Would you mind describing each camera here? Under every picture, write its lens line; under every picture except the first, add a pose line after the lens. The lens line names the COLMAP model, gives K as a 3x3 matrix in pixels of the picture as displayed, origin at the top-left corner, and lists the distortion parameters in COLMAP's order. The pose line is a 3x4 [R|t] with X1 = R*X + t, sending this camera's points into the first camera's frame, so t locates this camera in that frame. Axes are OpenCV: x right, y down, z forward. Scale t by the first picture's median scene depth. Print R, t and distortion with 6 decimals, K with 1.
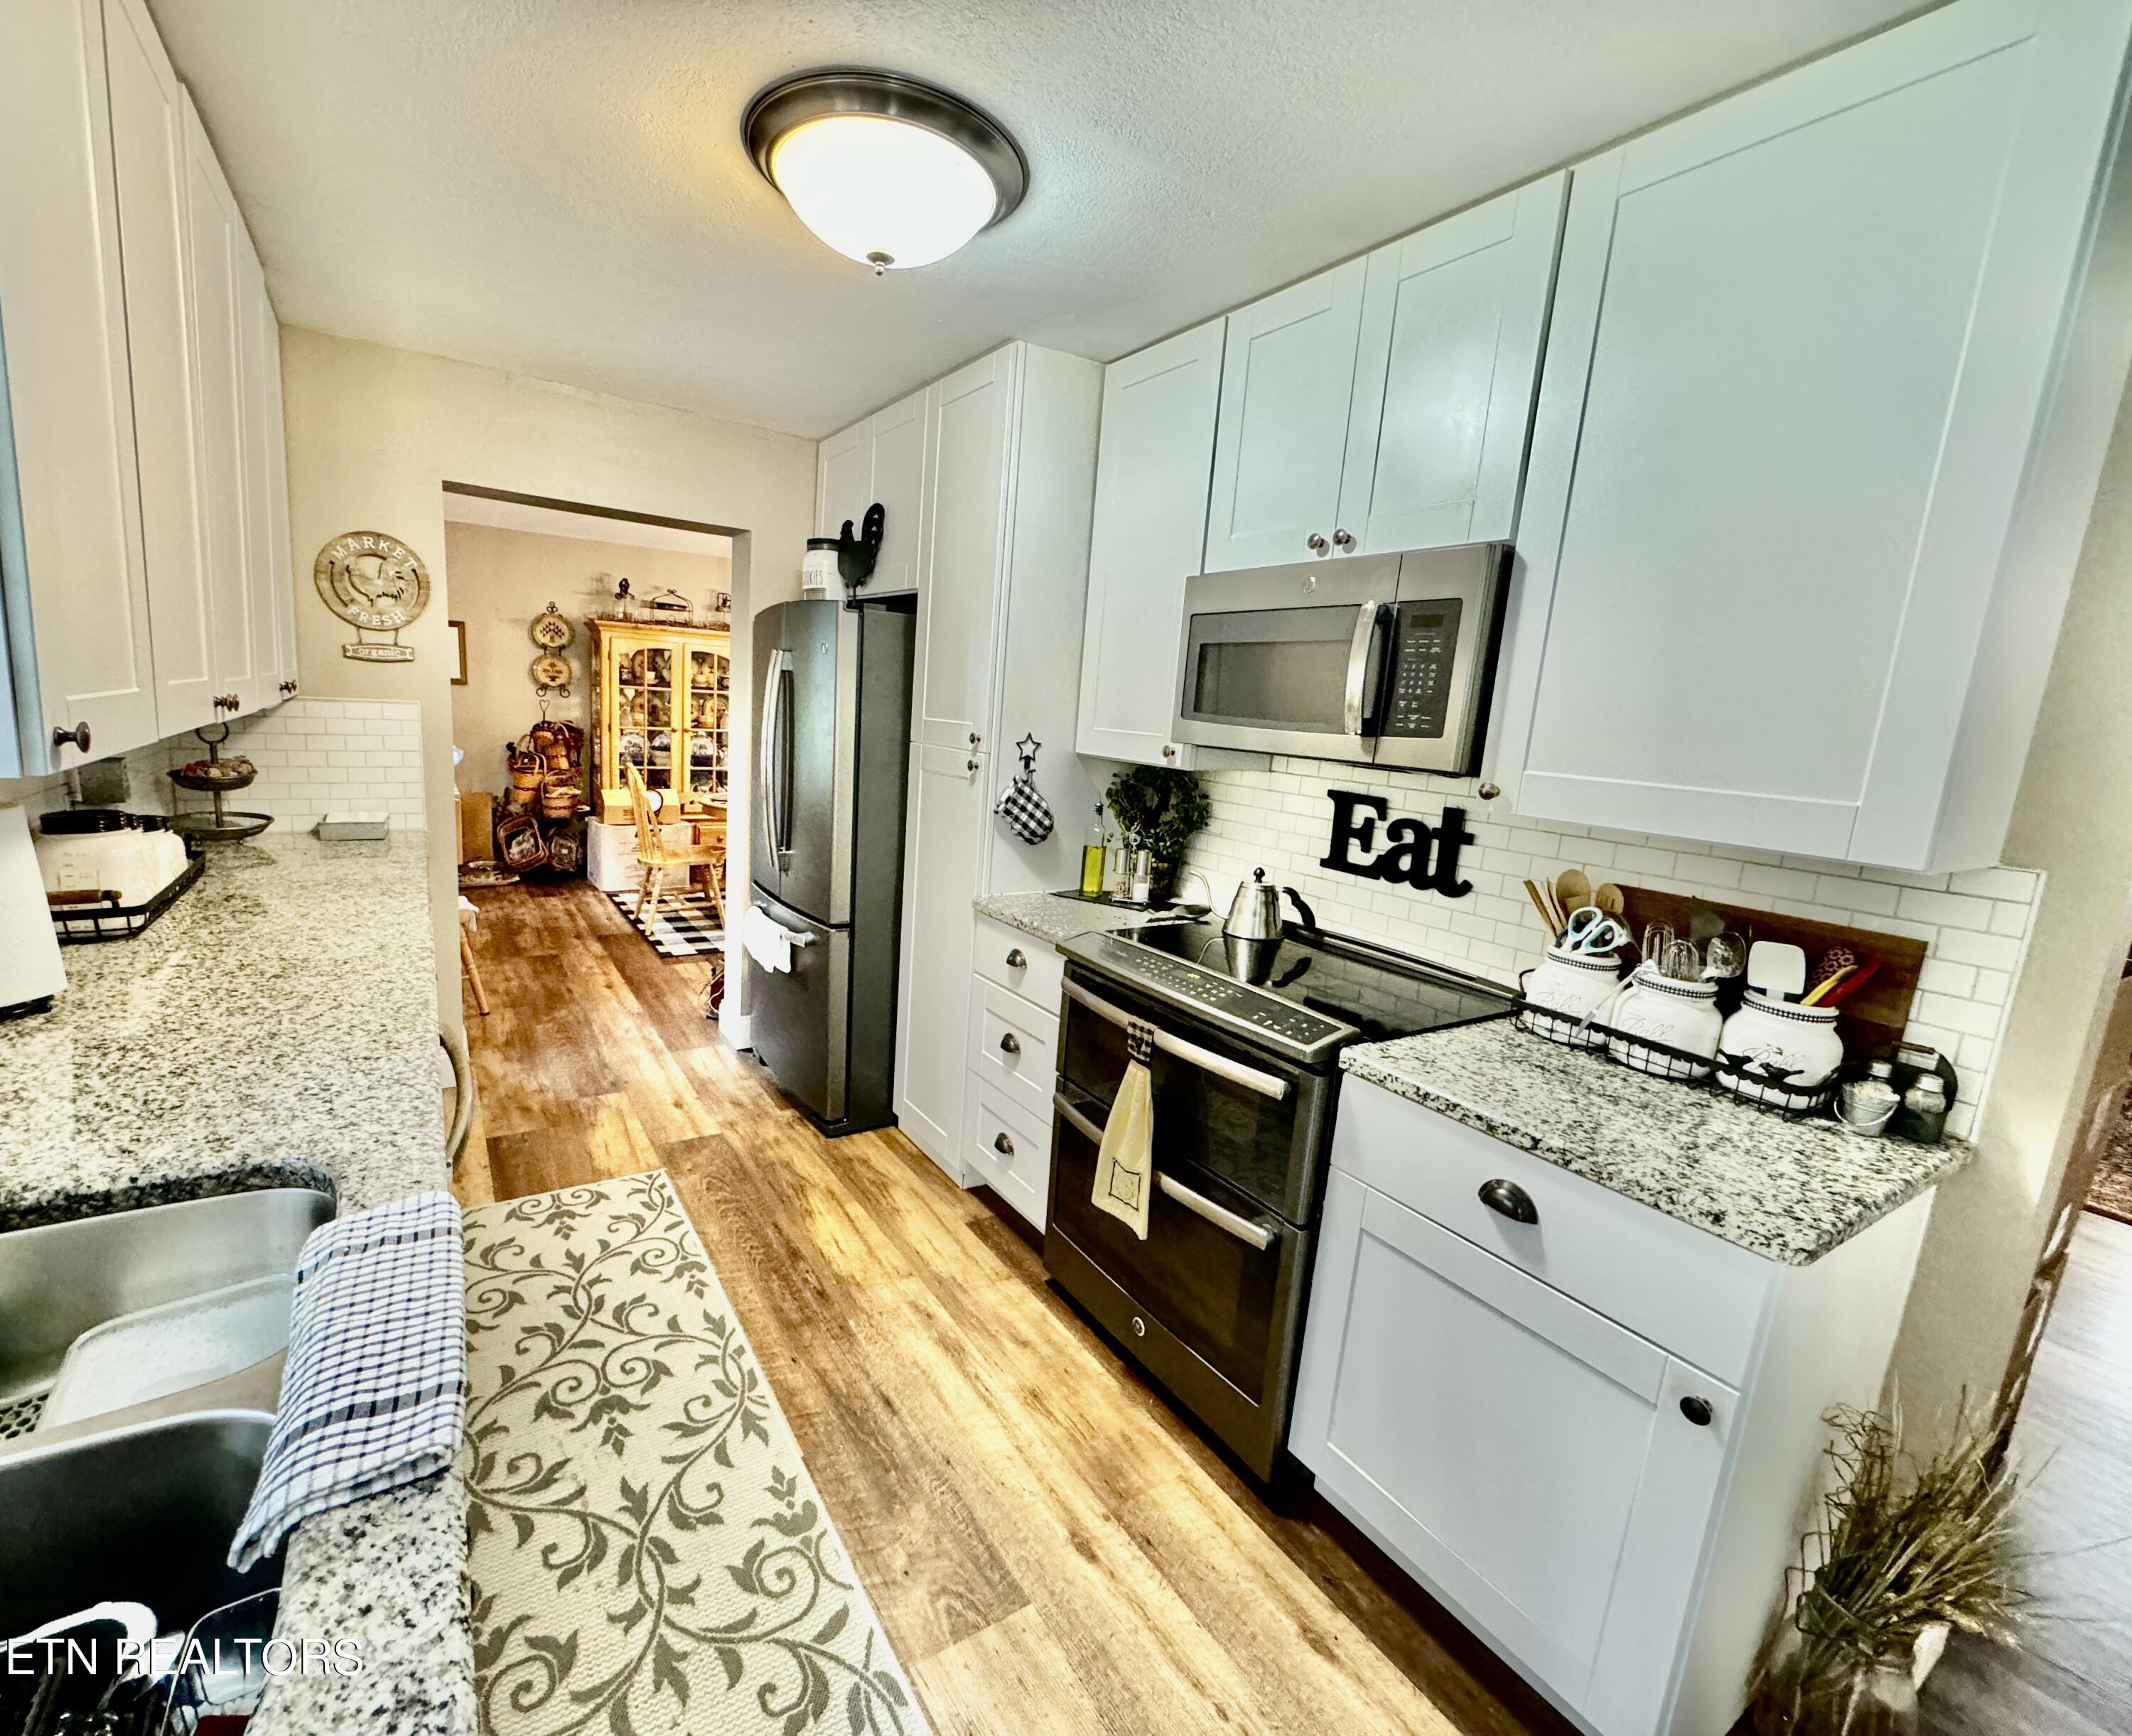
lens RADIAL K [[922.1, 0, 975.7], [0, 922.1, 862.7], [0, 0, 1]] dist [-0.000633, -0.000147]
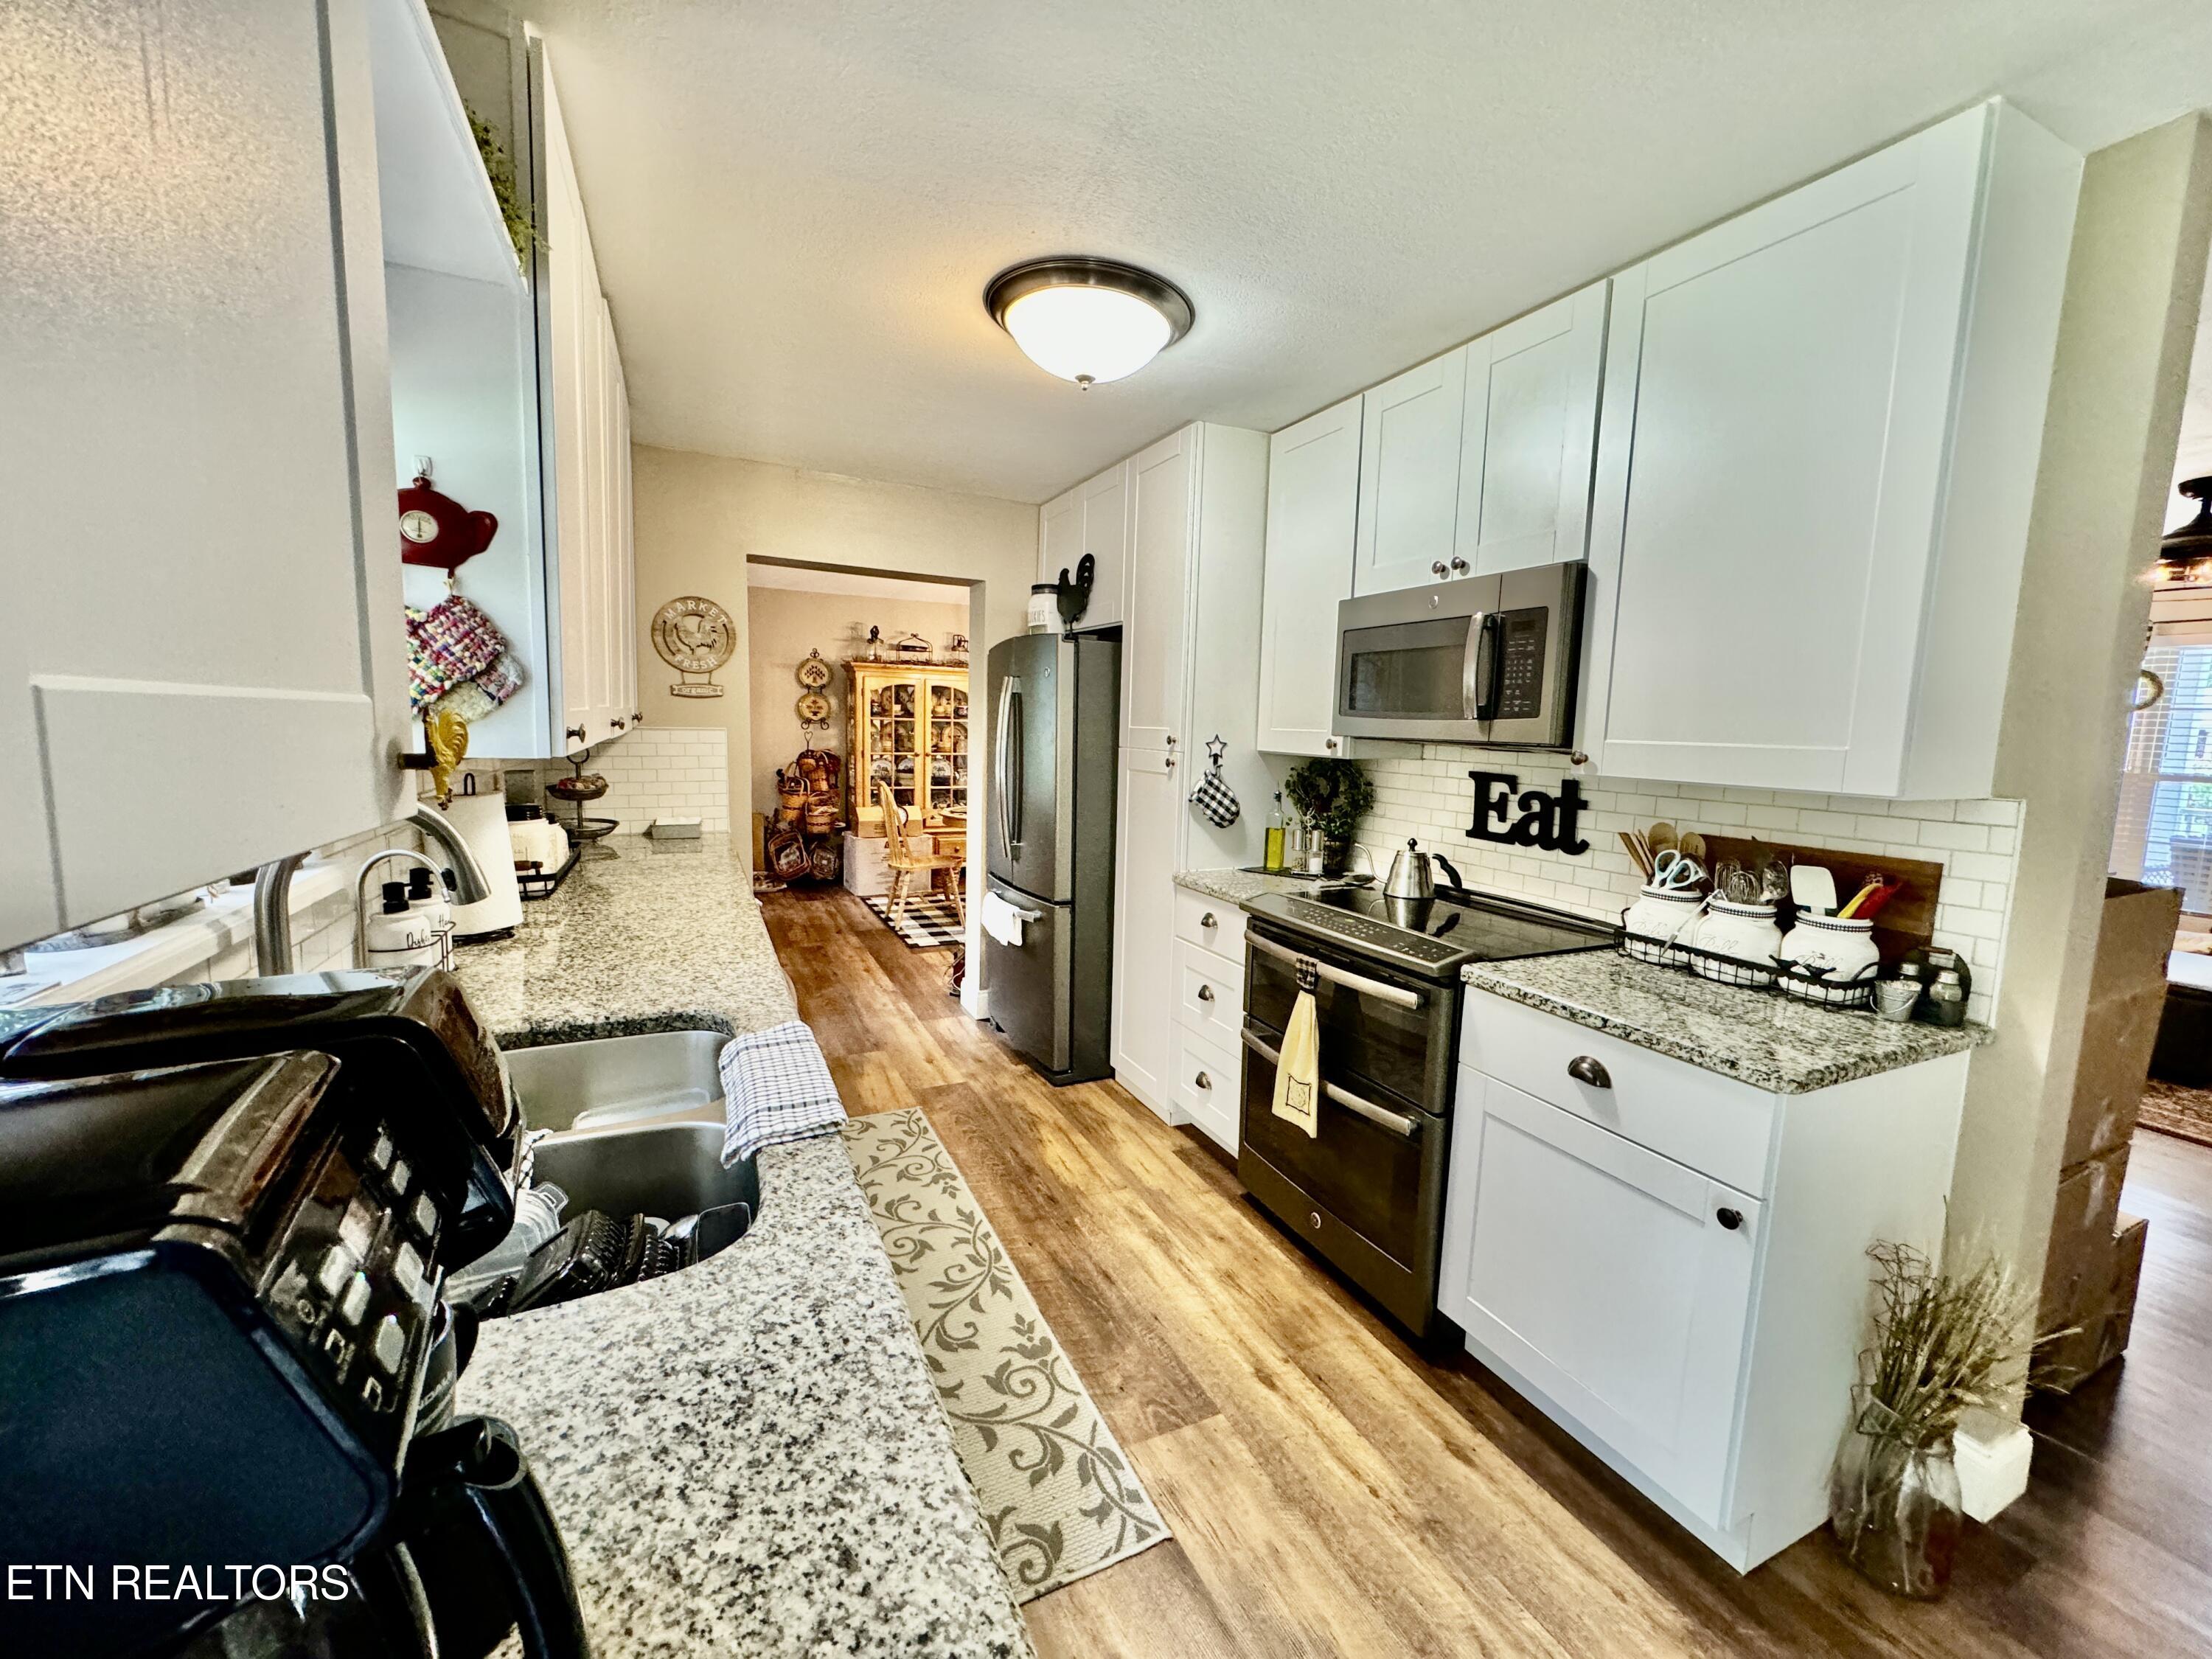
lens RADIAL K [[880.8, 0, 1106.7], [0, 880.8, 824.9], [0, 0, 1]] dist [-0.001110, -0.000449]
pose [[0.995204, -0.023475, -0.094964, 0.025953], [0.017262, 0.997688, -0.065728, 0.058970], [0.096287, 0.063774, 0.993308, -0.173346]]
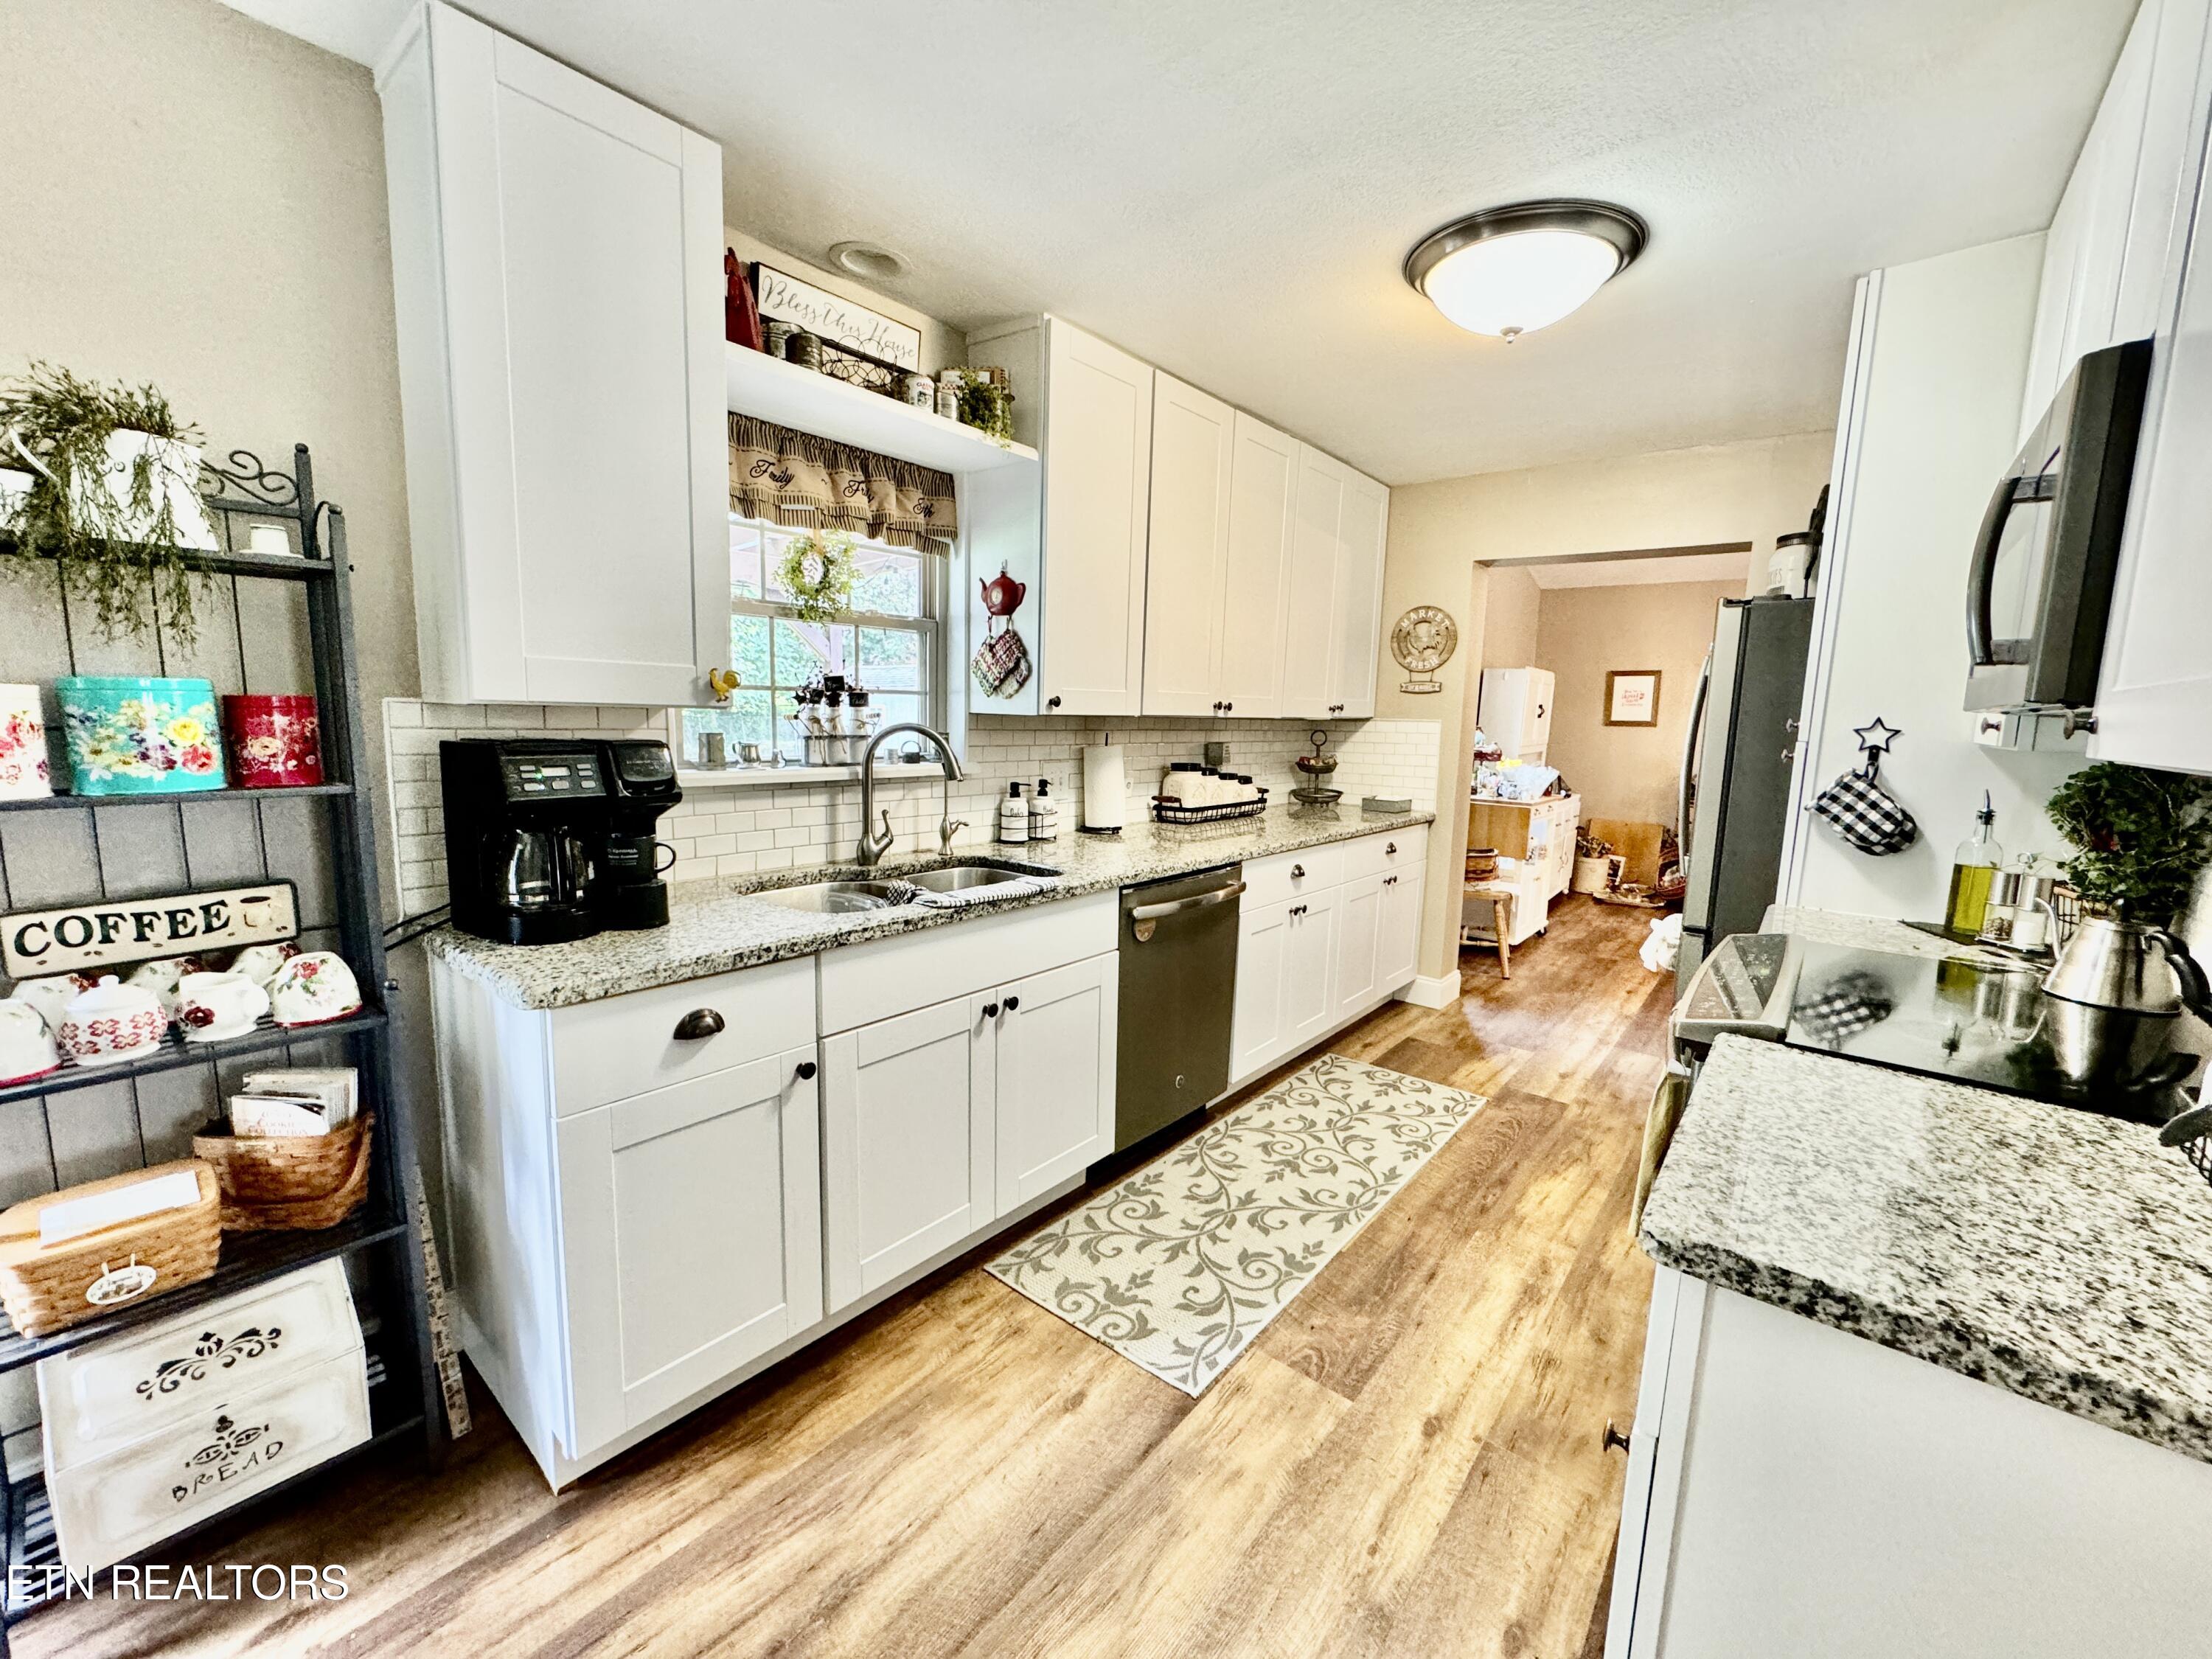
lens RADIAL K [[880.8, 0, 1106.7], [0, 880.8, 824.9], [0, 0, 1]] dist [-0.001110, -0.000449]
pose [[0.337488, 0.069176, -0.938785, 0.677713], [-0.170904, 0.985225, 0.011159, 0.073647], [0.925686, 0.156676, 0.344324, 0.132236]]
